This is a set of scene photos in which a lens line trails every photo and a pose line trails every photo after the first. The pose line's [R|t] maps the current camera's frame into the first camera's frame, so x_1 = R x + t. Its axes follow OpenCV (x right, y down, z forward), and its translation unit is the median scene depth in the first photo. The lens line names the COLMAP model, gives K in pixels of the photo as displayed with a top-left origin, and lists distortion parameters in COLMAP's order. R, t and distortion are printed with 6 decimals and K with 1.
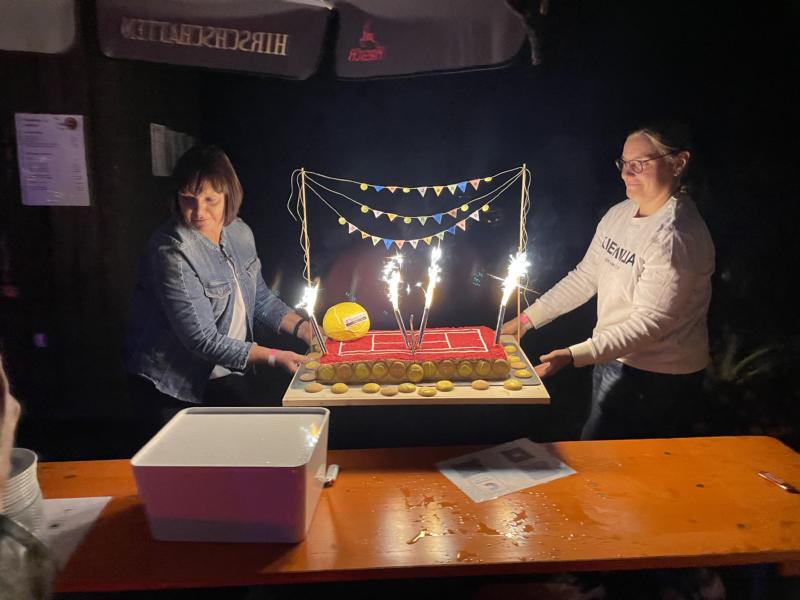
lens RADIAL K [[591.1, 0, 396.0], [0, 591.1, 297.8], [0, 0, 1]] dist [0.065632, -0.086711]
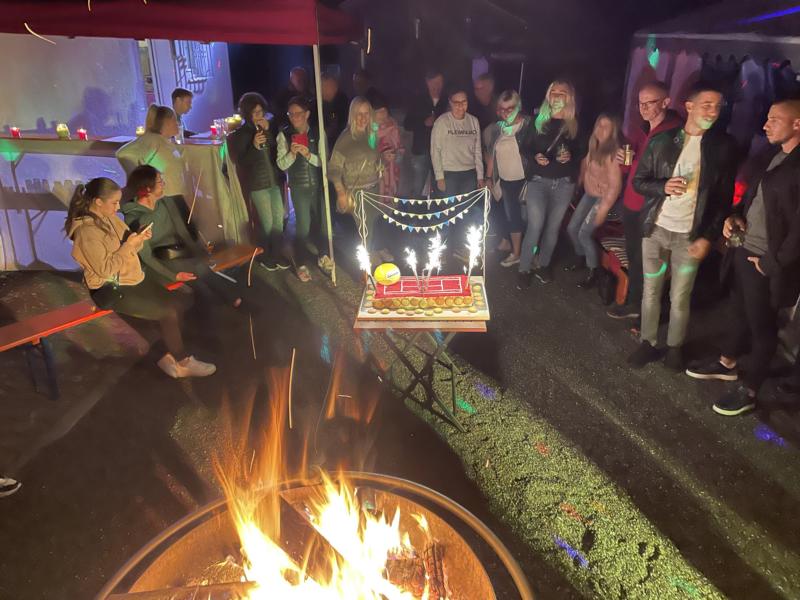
lens RADIAL K [[591.1, 0, 396.0], [0, 591.1, 297.8], [0, 0, 1]] dist [0.065632, -0.086711]
pose [[0.998515, 0.003606, -0.054365, 0.043466], [0.006724, 0.982023, 0.188641, -0.236951], [0.054068, -0.188727, 0.980540, -0.830766]]
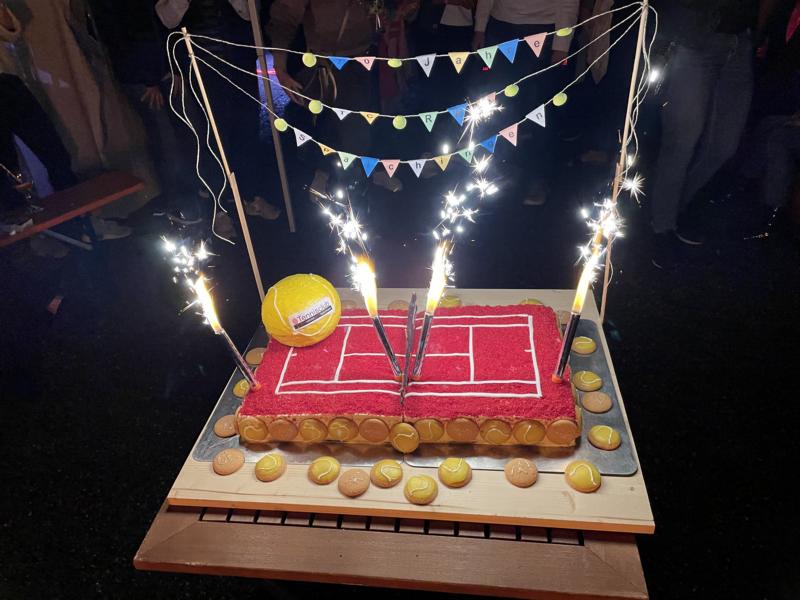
lens RADIAL K [[591.1, 0, 396.0], [0, 591.1, 297.8], [0, 0, 1]] dist [0.065632, -0.086711]
pose [[0.992628, 0.007627, -0.120958, 0.082476], [0.033588, 0.941616, 0.335009, -0.167039], [0.116451, -0.336603, 0.934418, 0.472650]]
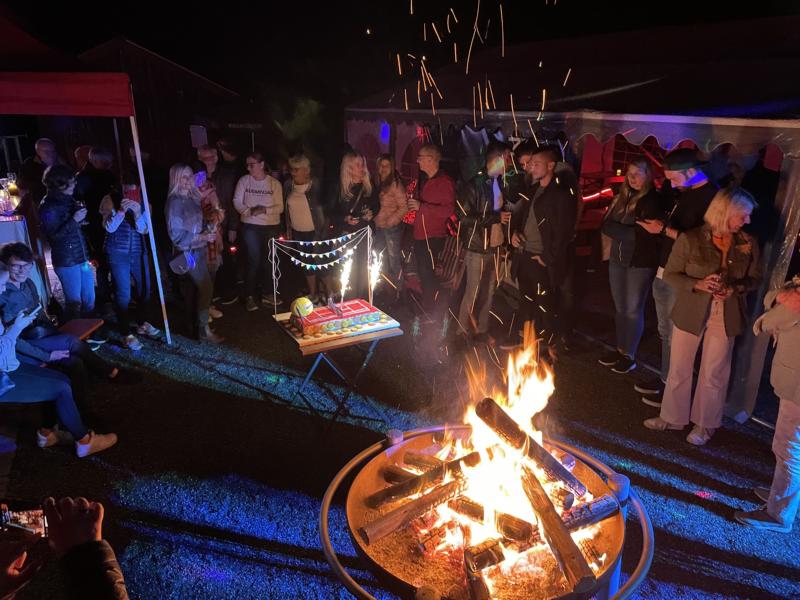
lens RADIAL K [[591.1, 0, 396.0], [0, 591.1, 297.8], [0, 0, 1]] dist [0.065632, -0.086711]
pose [[0.882041, -0.153834, 0.445352, -0.743013], [0.112631, 0.986637, 0.117736, -0.209514], [-0.457513, -0.053688, 0.887581, -1.071455]]
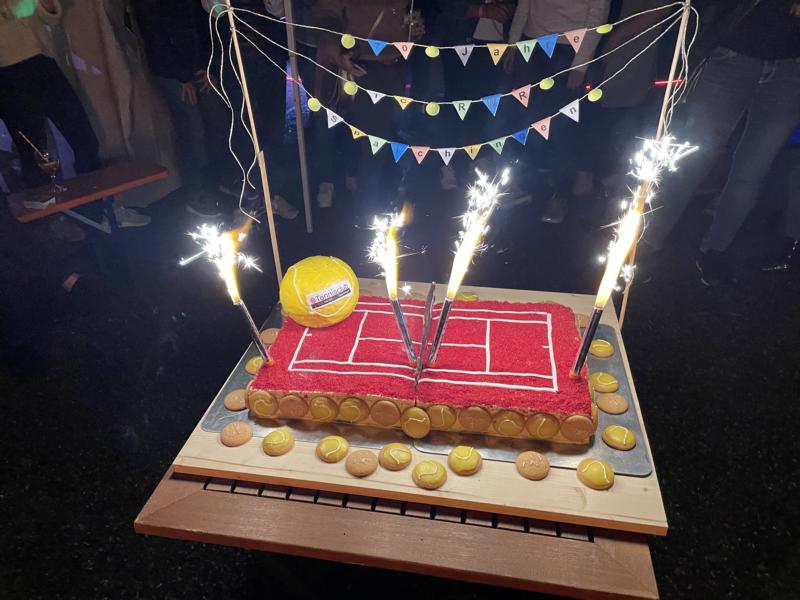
lens RADIAL K [[591.1, 0, 396.0], [0, 591.1, 297.8], [0, 0, 1]] dist [0.065632, -0.086711]
pose [[0.988030, 0.075670, -0.134426, 0.072146], [-0.031543, 0.952112, 0.304117, -0.136276], [0.151001, -0.296236, 0.943103, 0.464034]]
